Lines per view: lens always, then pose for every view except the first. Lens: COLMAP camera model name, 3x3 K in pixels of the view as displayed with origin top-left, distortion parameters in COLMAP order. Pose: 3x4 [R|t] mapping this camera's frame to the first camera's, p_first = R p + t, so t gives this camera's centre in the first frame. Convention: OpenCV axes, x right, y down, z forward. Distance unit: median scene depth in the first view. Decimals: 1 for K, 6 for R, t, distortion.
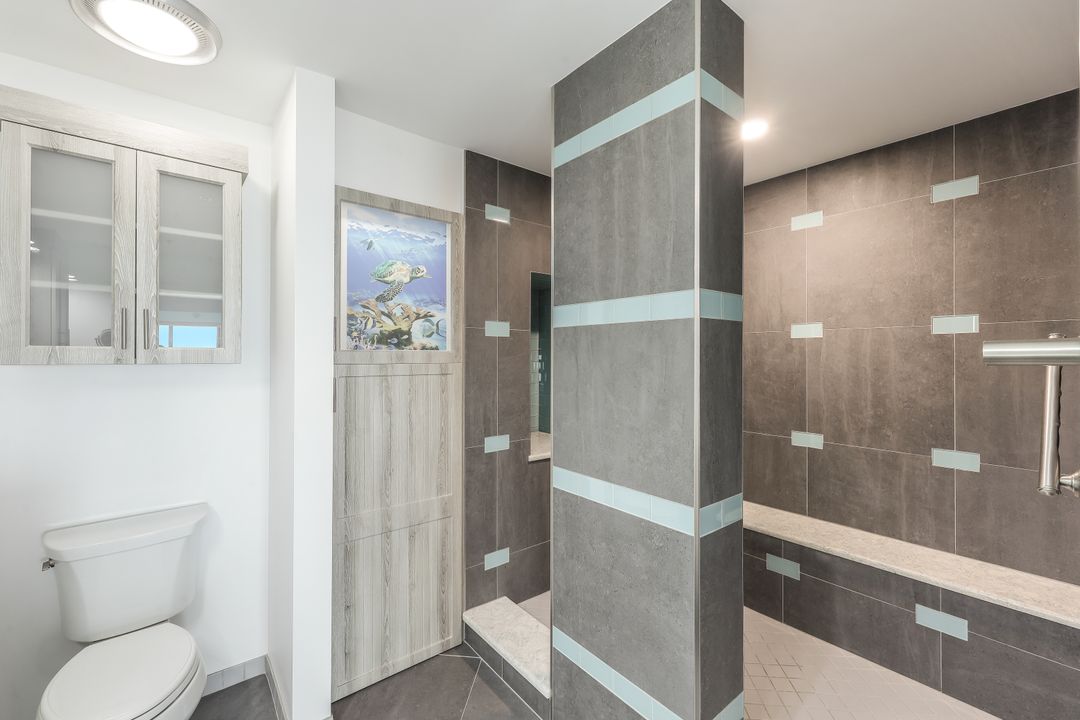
lens RADIAL K [[441.6, 0, 534.0], [0, 441.6, 353.5], [0, 0, 1]] dist [0.000434, 0.000269]
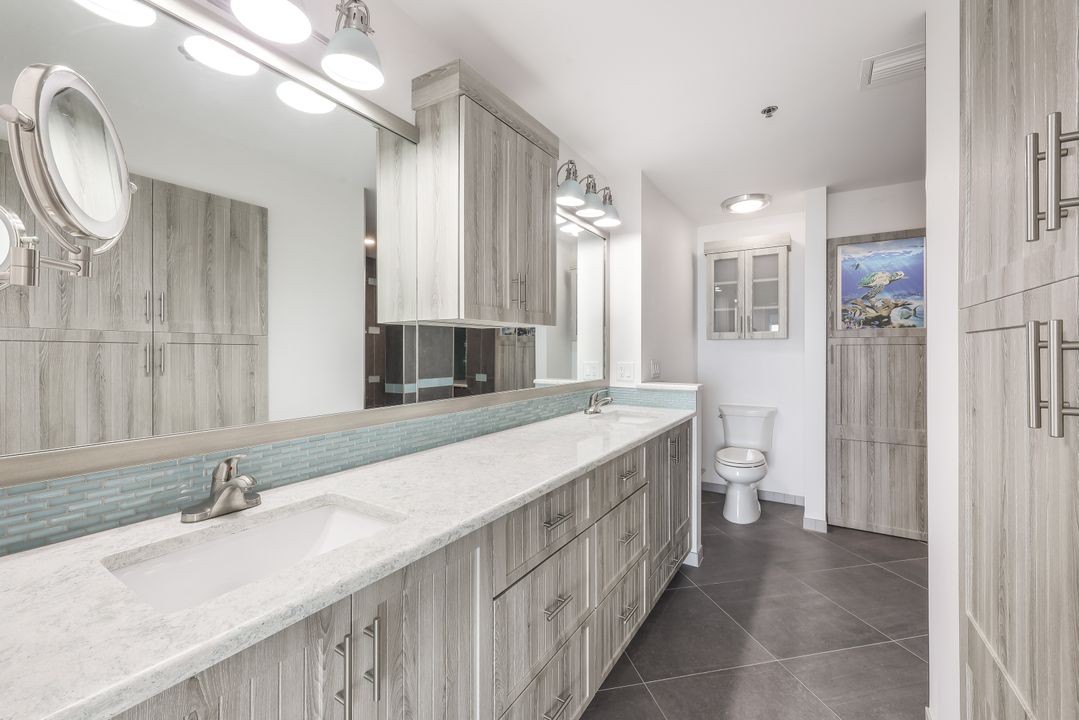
lens RADIAL K [[441.1, 0, 533.5], [0, 441.1, 353.5], [0, 0, 1]] dist [0.000434, 0.000269]
pose [[0.309813, 0.000360, -0.950797, 0.818657], [0.003009, 0.999995, 0.001359, 0.076405], [0.950793, -0.003282, 0.309810, -0.670510]]
